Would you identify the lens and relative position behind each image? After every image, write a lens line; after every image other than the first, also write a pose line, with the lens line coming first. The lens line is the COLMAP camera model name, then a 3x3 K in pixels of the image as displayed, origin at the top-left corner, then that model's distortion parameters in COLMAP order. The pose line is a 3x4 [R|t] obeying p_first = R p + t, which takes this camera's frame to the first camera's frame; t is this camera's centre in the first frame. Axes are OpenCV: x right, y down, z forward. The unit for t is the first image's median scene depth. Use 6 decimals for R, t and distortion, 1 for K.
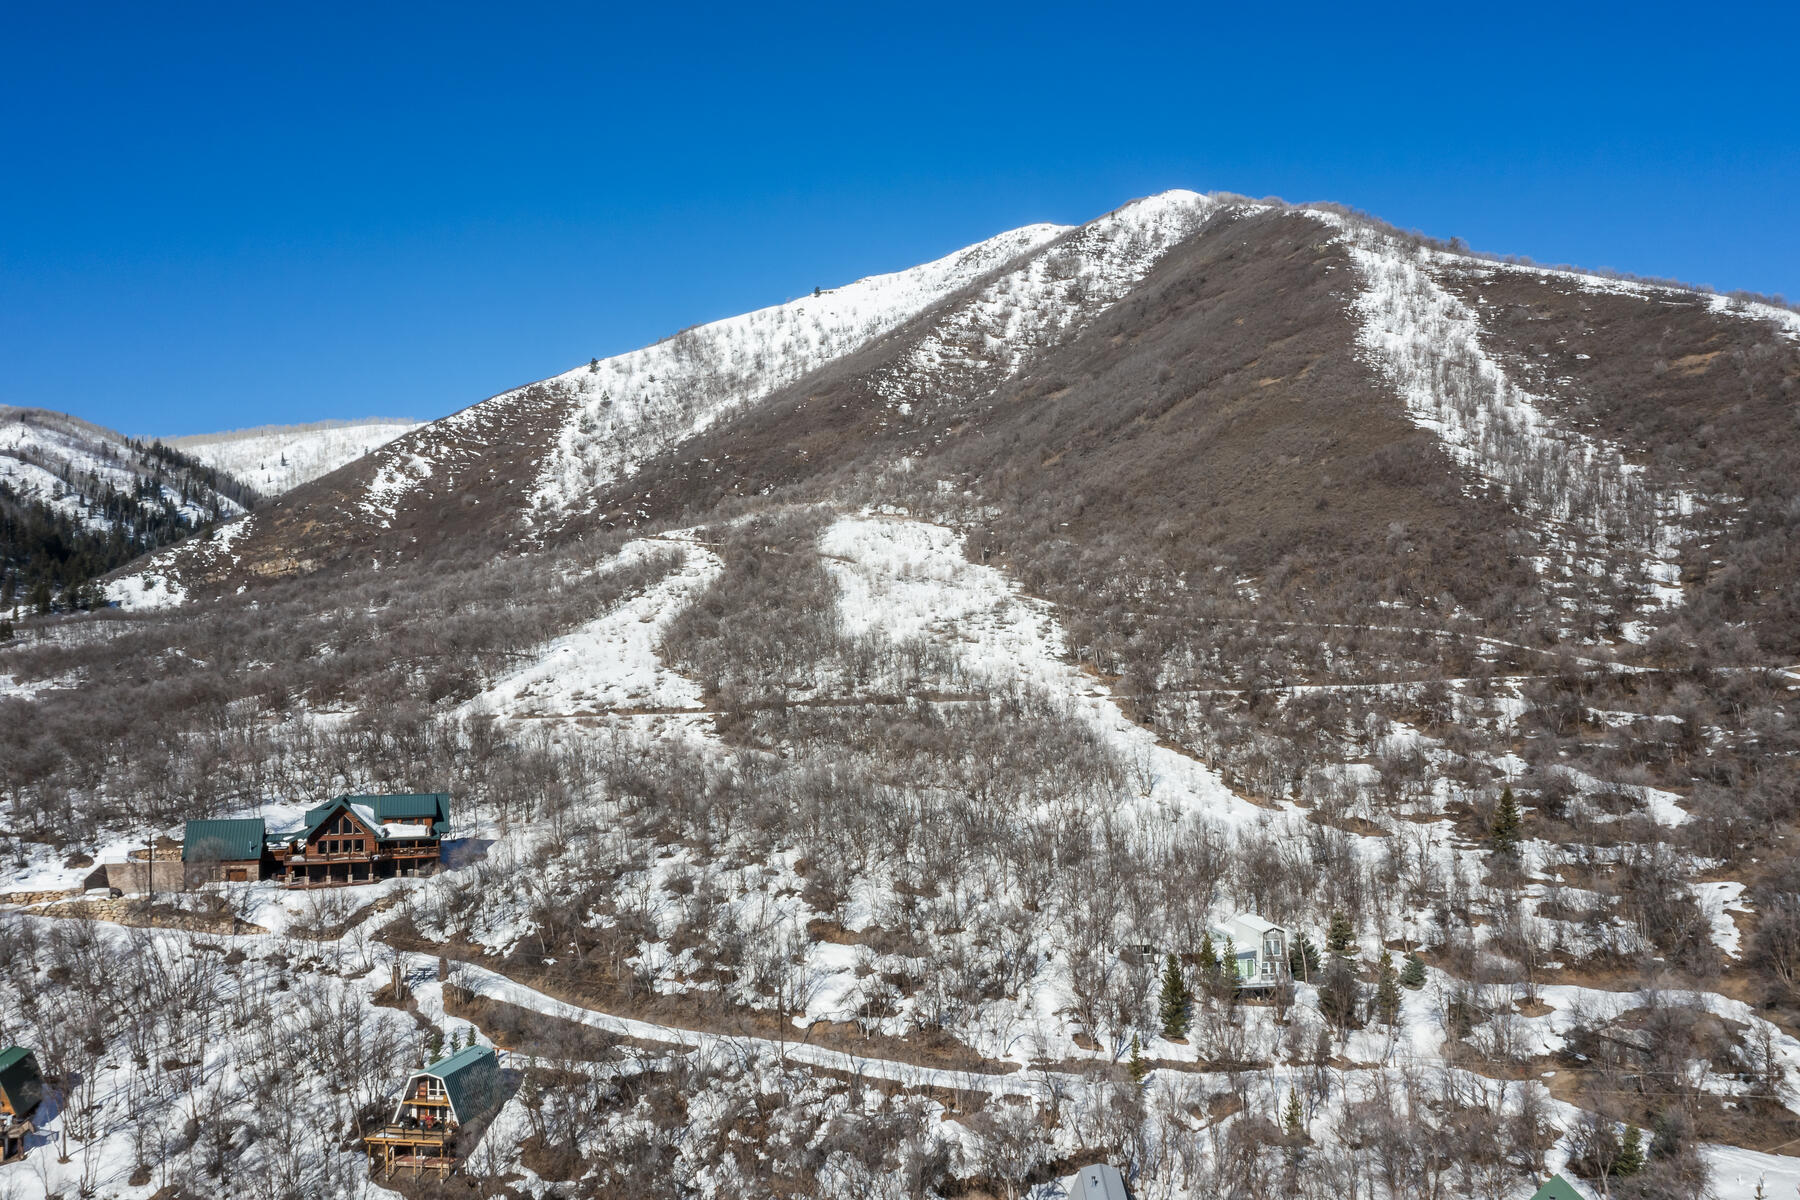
lens RADIAL K [[1430.8, 0, 891.4], [0, 1430.8, 603.5], [0, 0, 1]] dist [-0.012116, 0.005602]
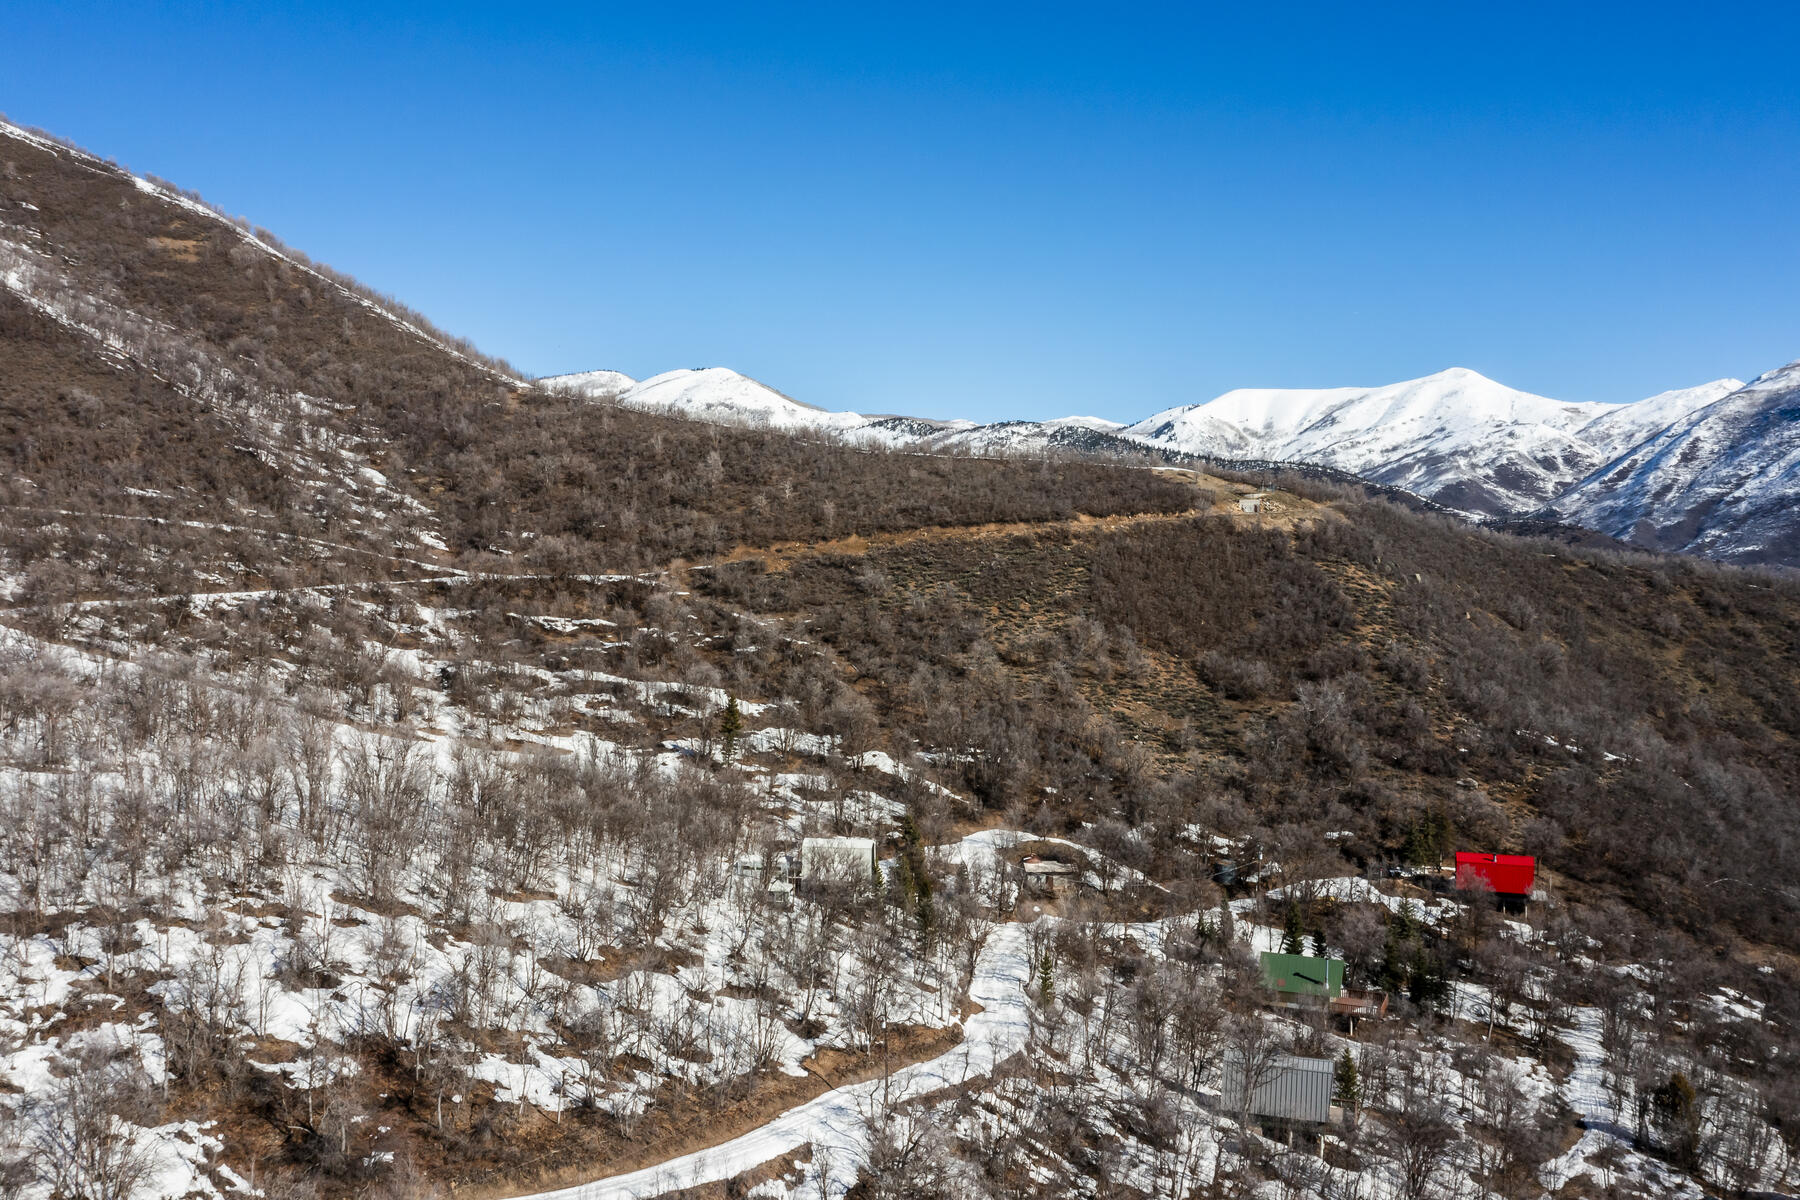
lens RADIAL K [[1439.4, 0, 897.6], [0, 1439.4, 604.6], [0, 0, 1]] dist [-0.008003, 0.007659]
pose [[0.268582, -0.022473, 0.962995, -0.144914], [-0.063252, 0.997159, 0.040911, 0.001783], [-0.961178, -0.071900, 0.266398, 0.140970]]
